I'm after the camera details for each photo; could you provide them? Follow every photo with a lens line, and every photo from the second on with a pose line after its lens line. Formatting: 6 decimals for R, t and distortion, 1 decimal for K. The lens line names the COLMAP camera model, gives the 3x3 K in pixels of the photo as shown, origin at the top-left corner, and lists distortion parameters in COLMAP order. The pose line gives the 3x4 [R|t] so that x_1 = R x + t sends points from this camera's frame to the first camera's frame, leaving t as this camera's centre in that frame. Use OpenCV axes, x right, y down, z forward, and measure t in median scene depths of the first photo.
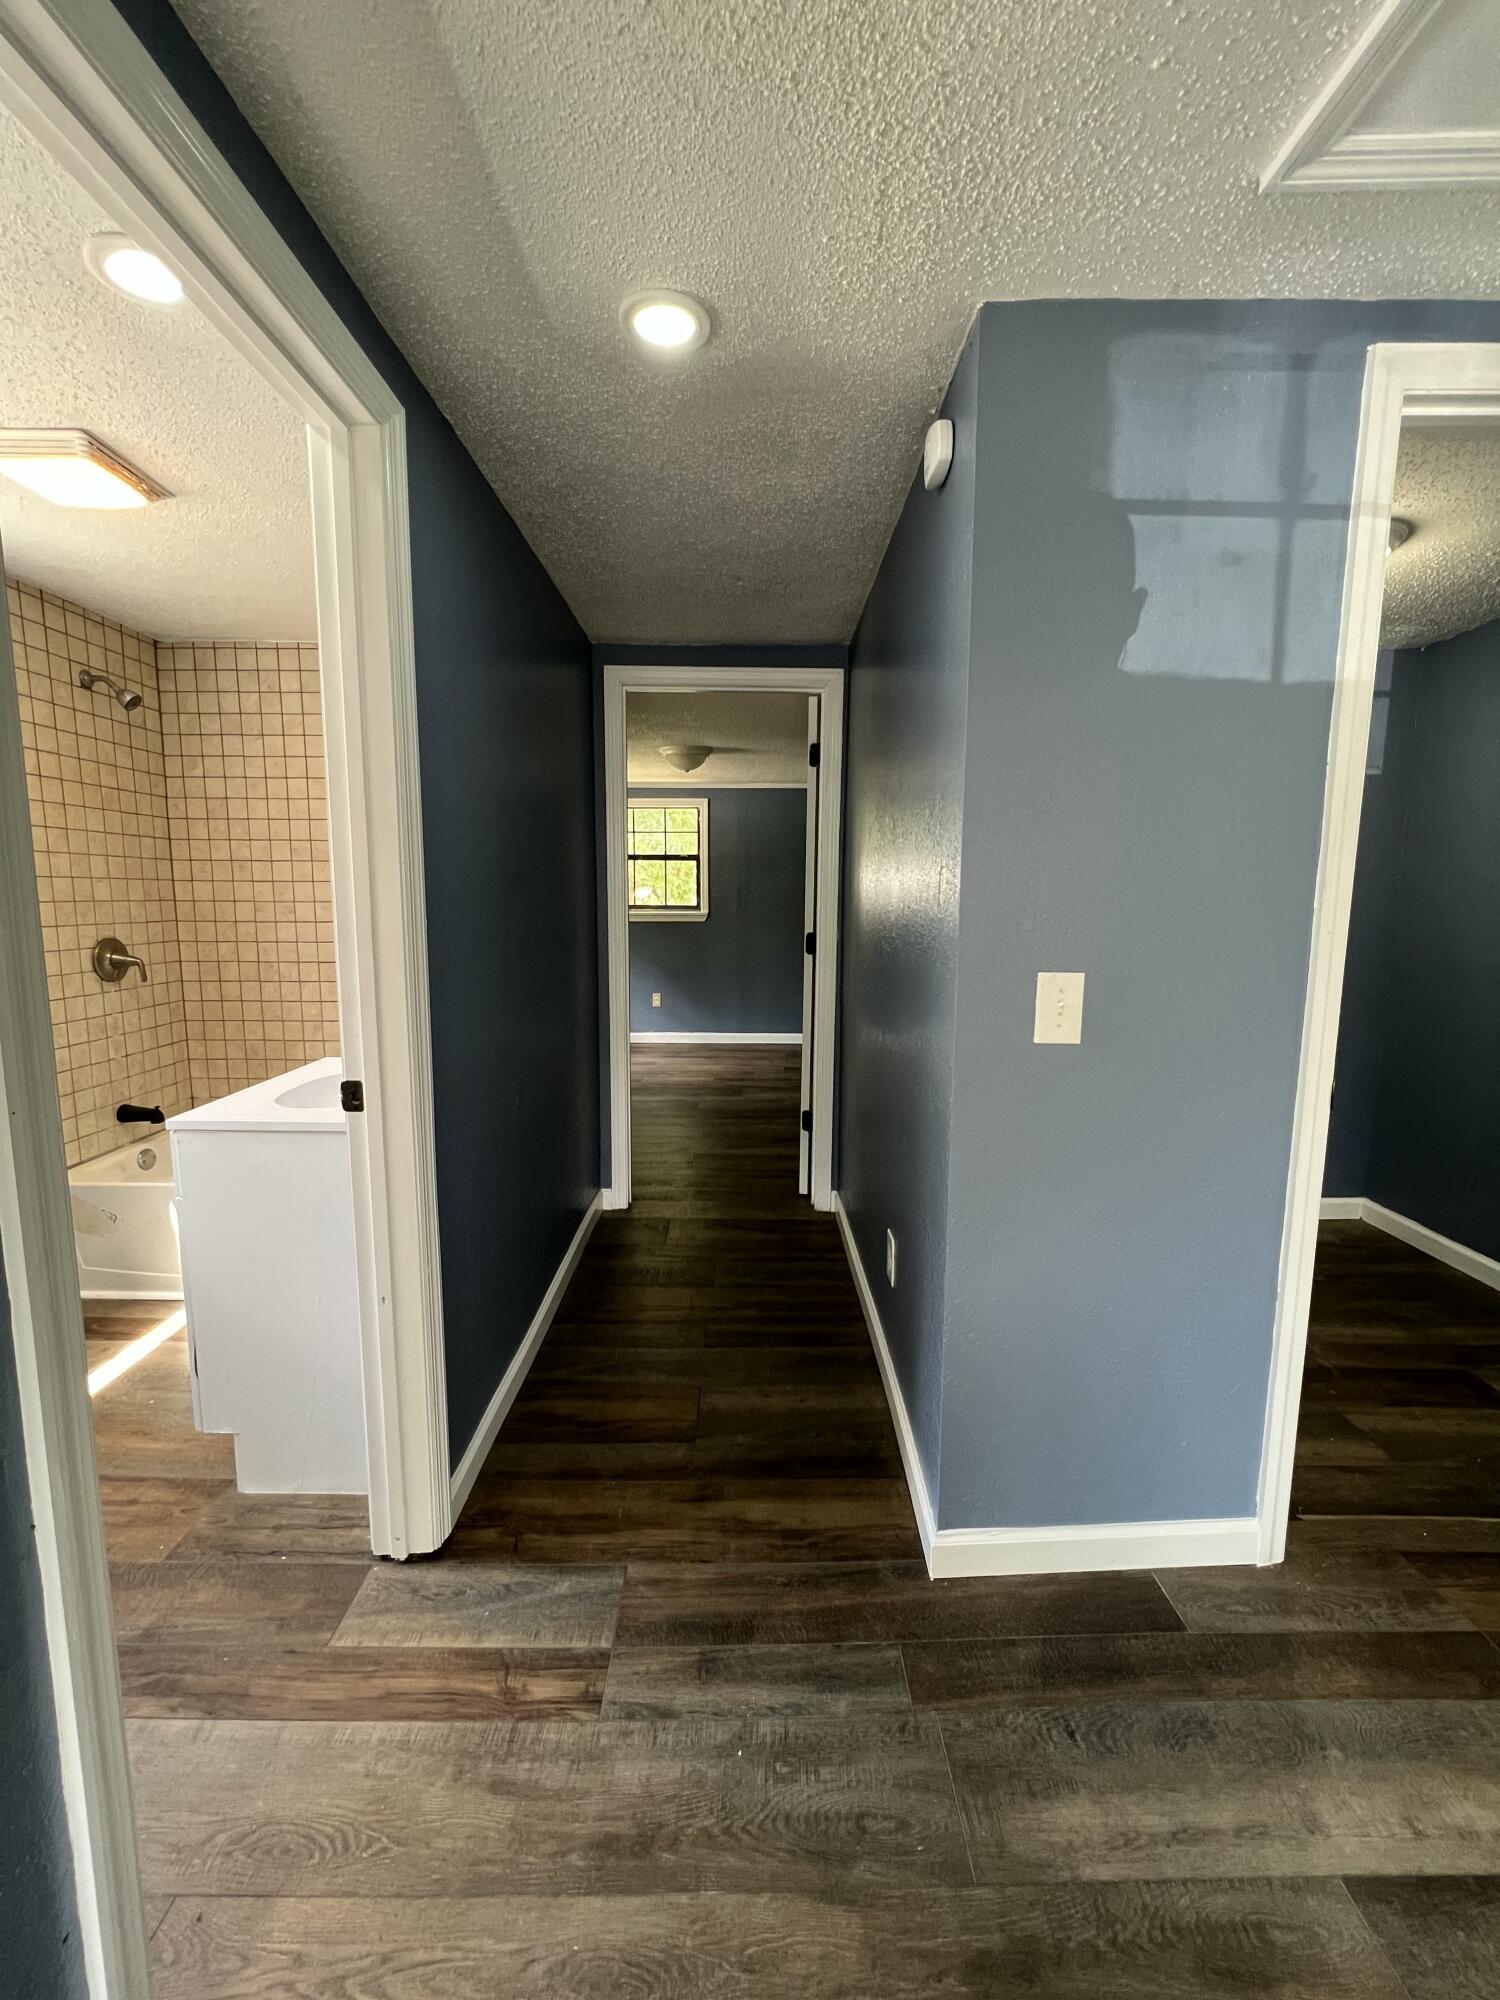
lens RADIAL K [[803.1, 0, 749.5], [0, 803.1, 997.1], [0, 0, 1]] dist [-0.002942, 0.000568]
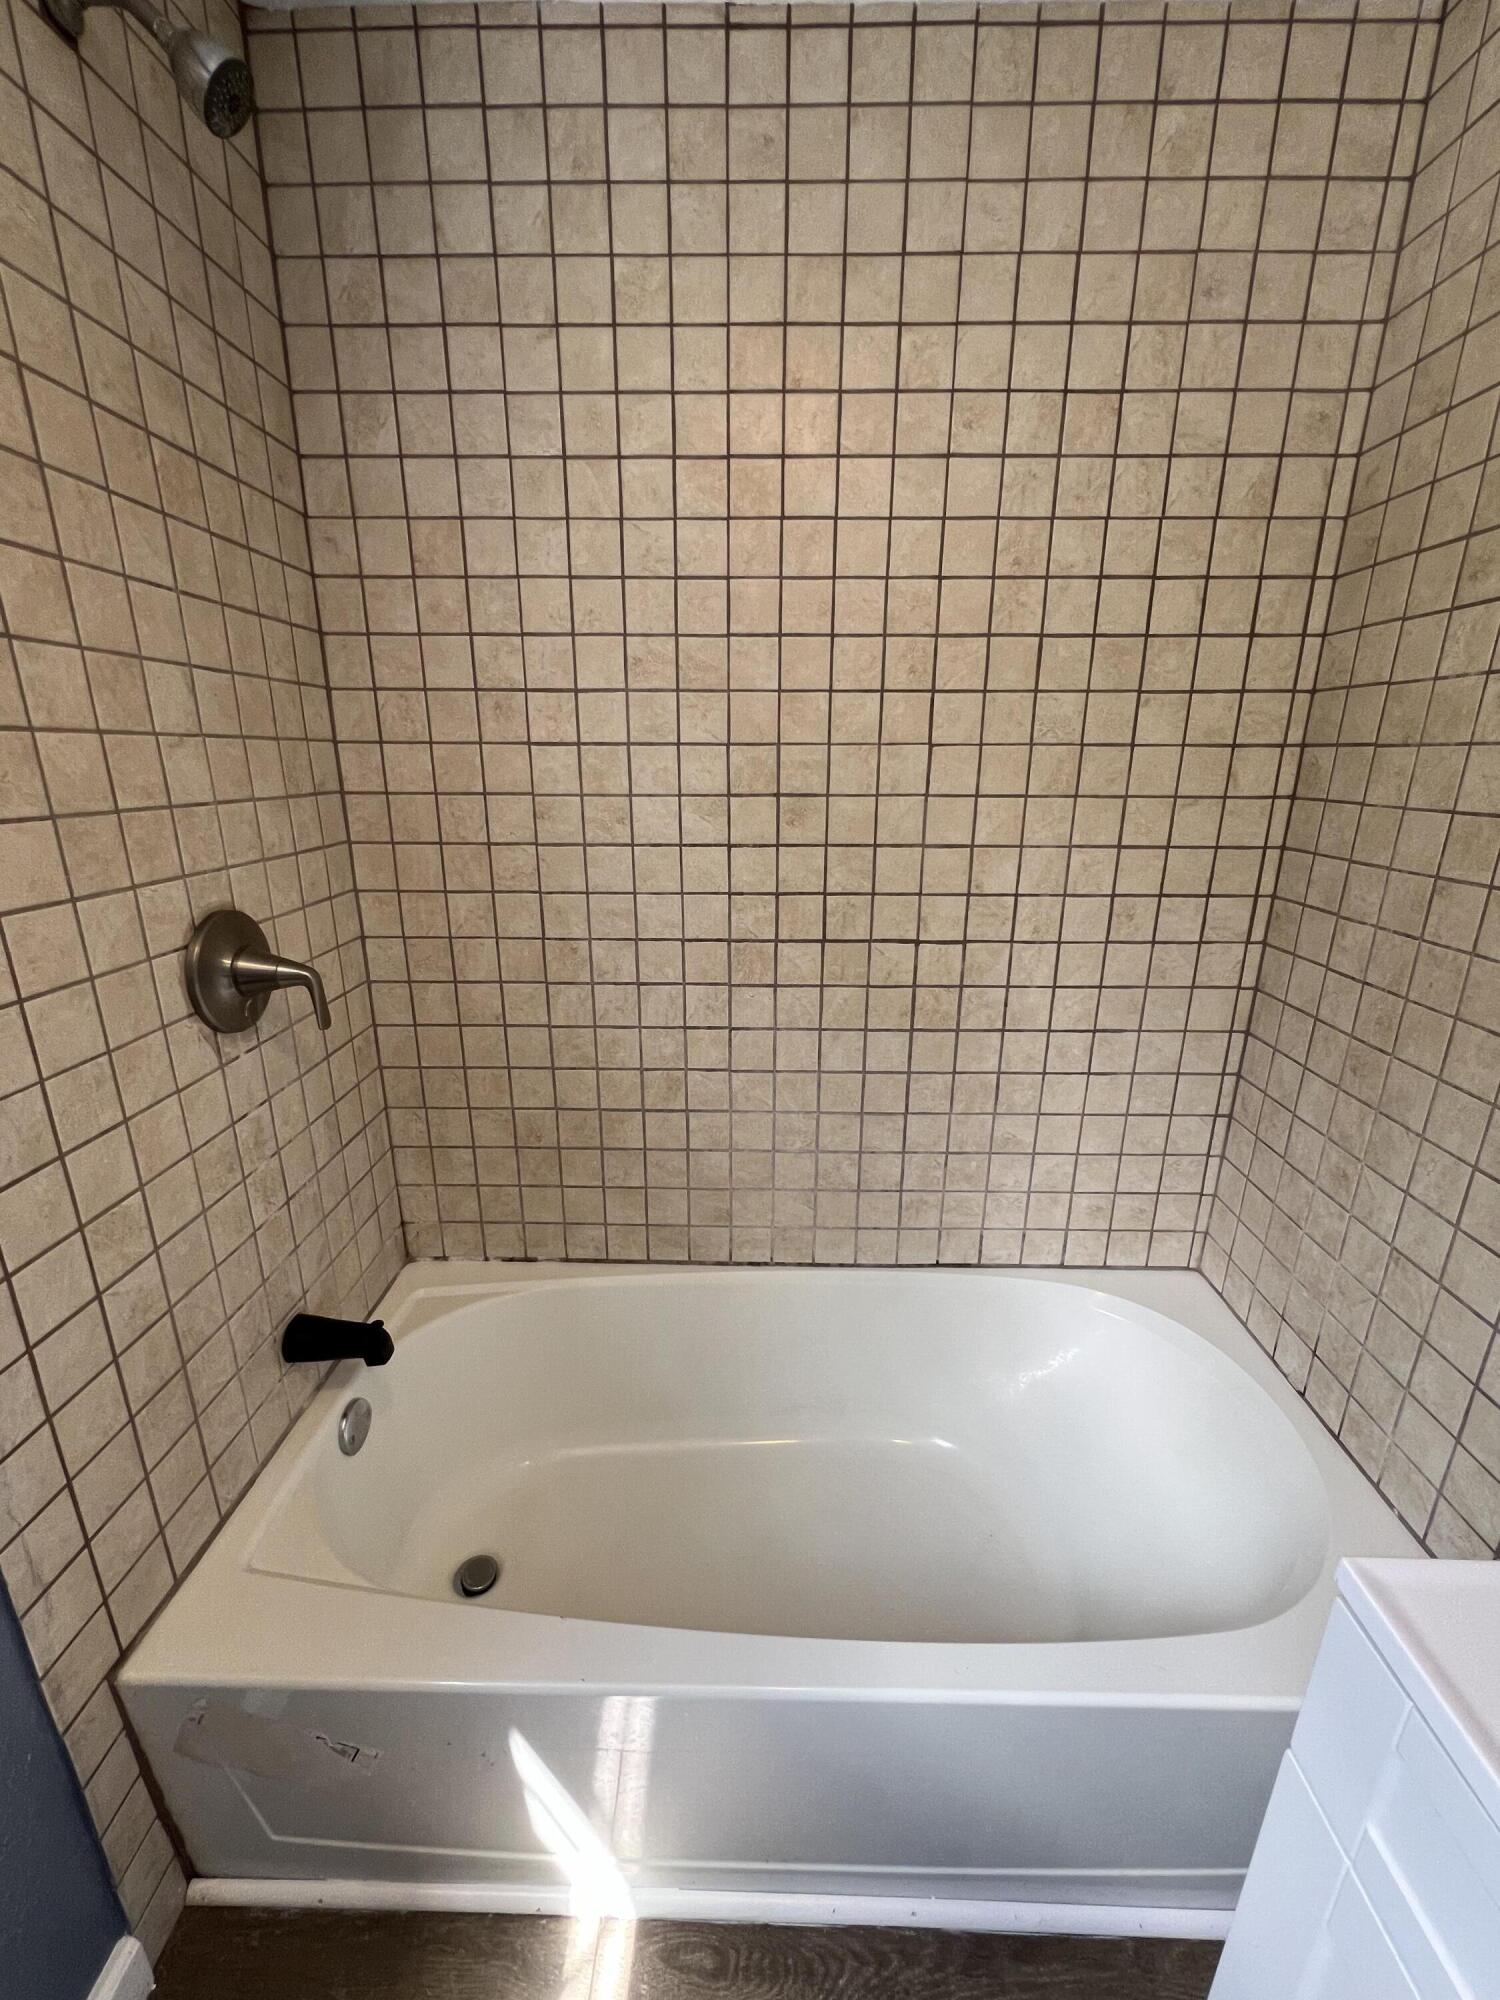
lens RADIAL K [[803.1, 0, 749.6], [0, 803.1, 996.0], [0, 0, 1]] dist [-0.002942, 0.000568]
pose [[0.999852, 0.003439, -0.016875, -0.511875], [-0.000658, 0.986780, 0.162064, -0.086220], [0.017210, -0.162029, 0.986636, 0.593731]]
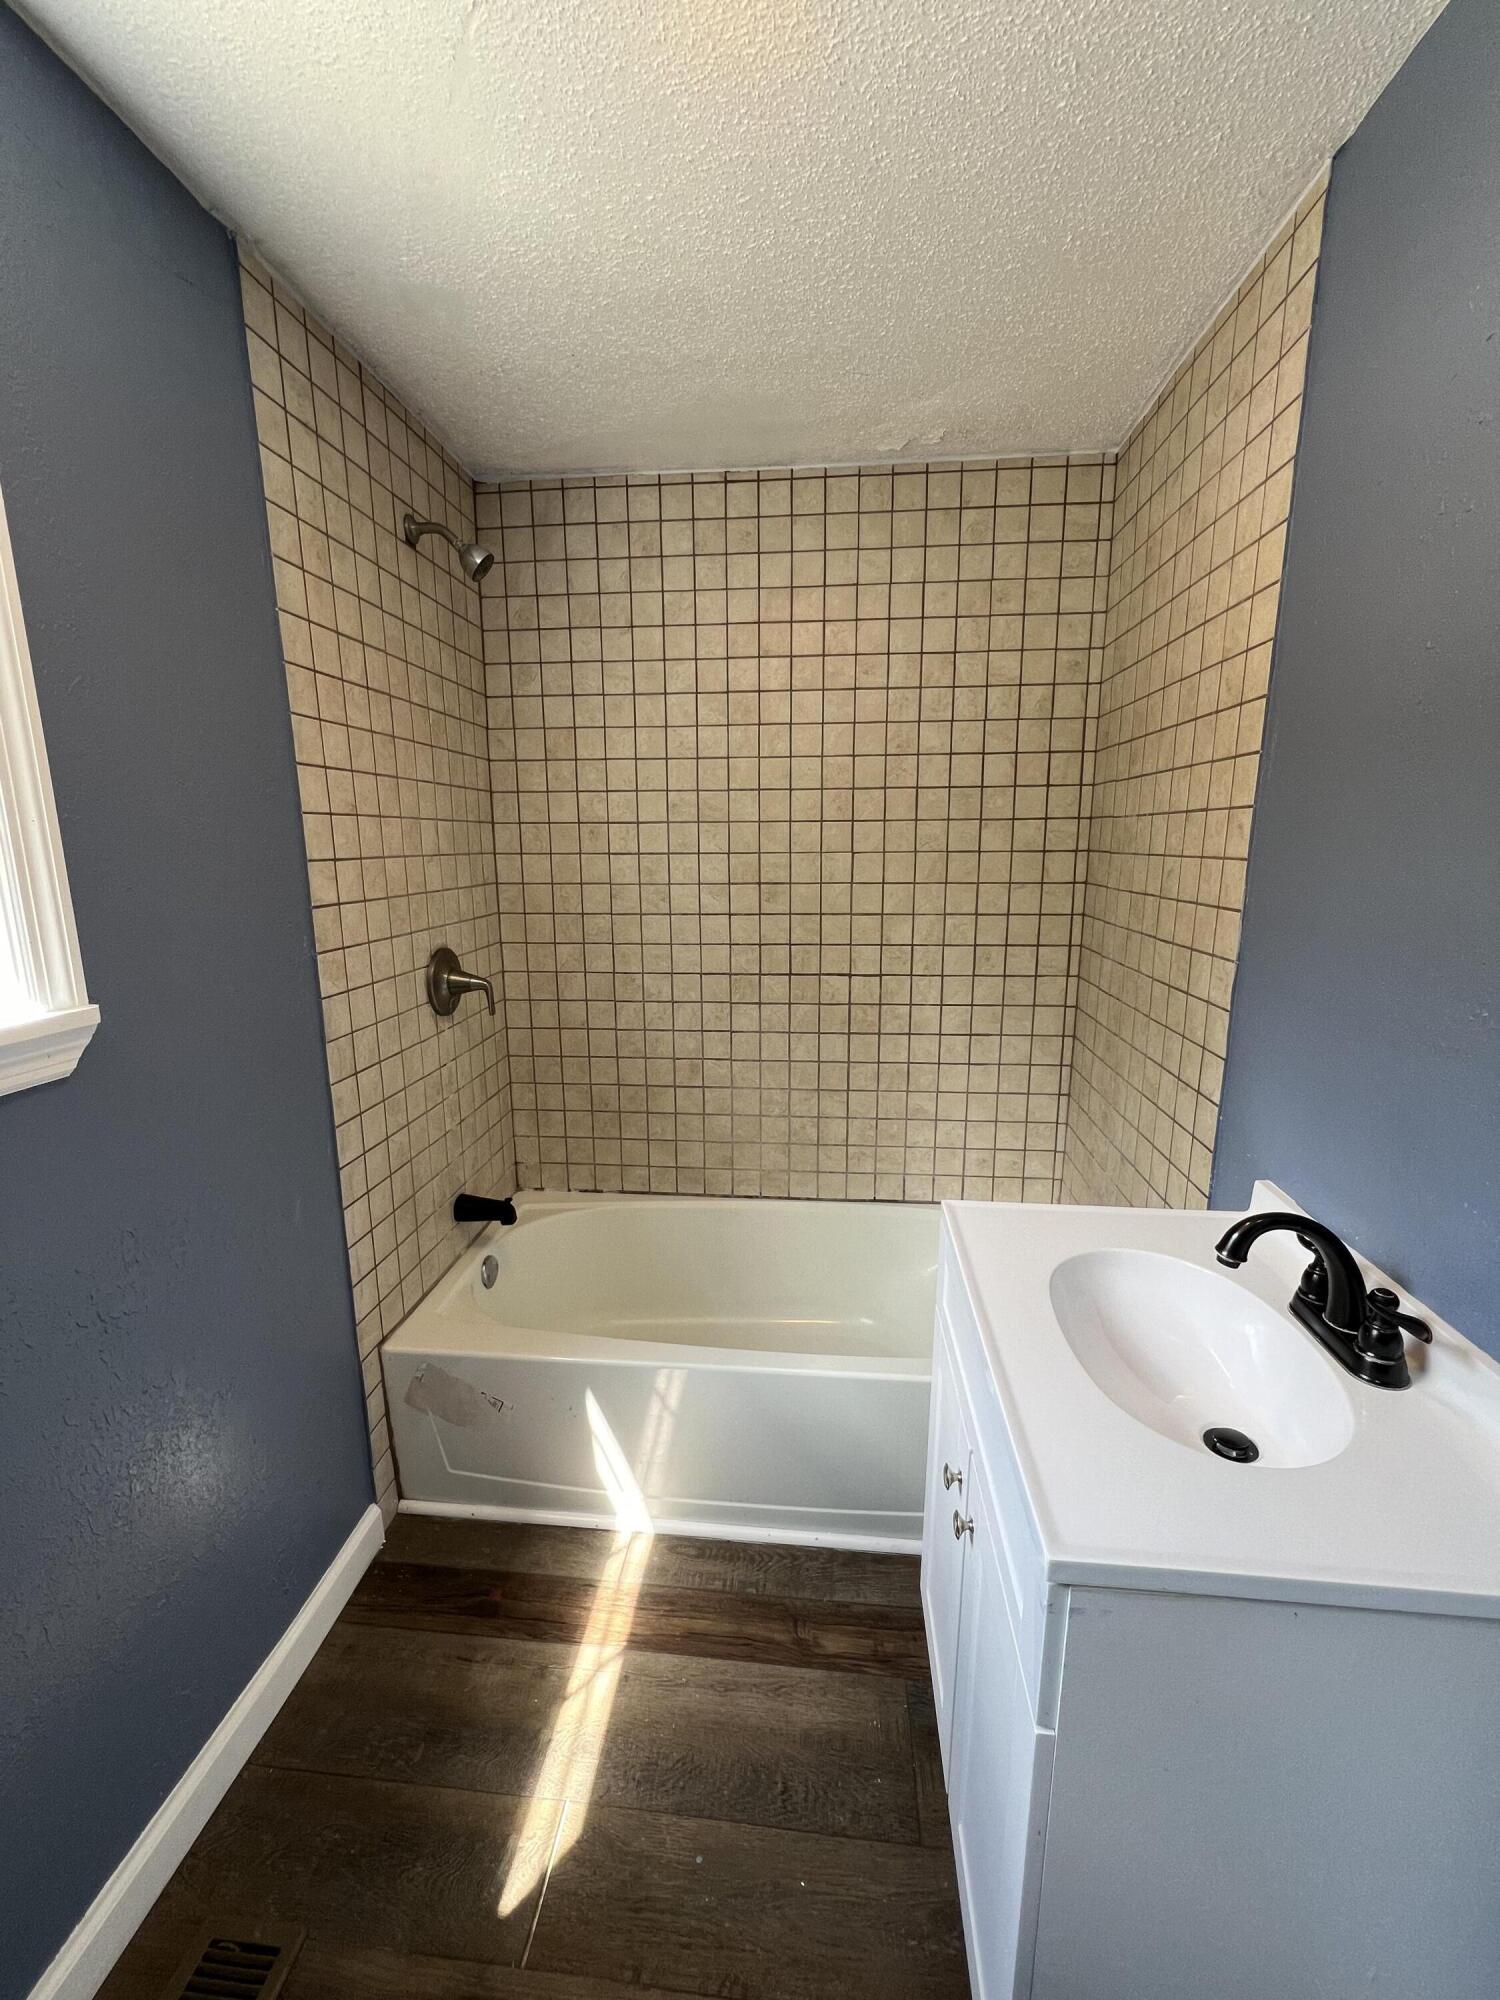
lens RADIAL K [[803.1, 0, 750.7], [0, 803.1, 995.7], [0, 0, 1]] dist [-0.002942, 0.000568]
pose [[0.996057, 0.006225, -0.088492, -0.451176], [-0.000511, 0.997921, 0.064454, -0.070801], [0.088710, -0.064154, 0.993989, 0.343337]]
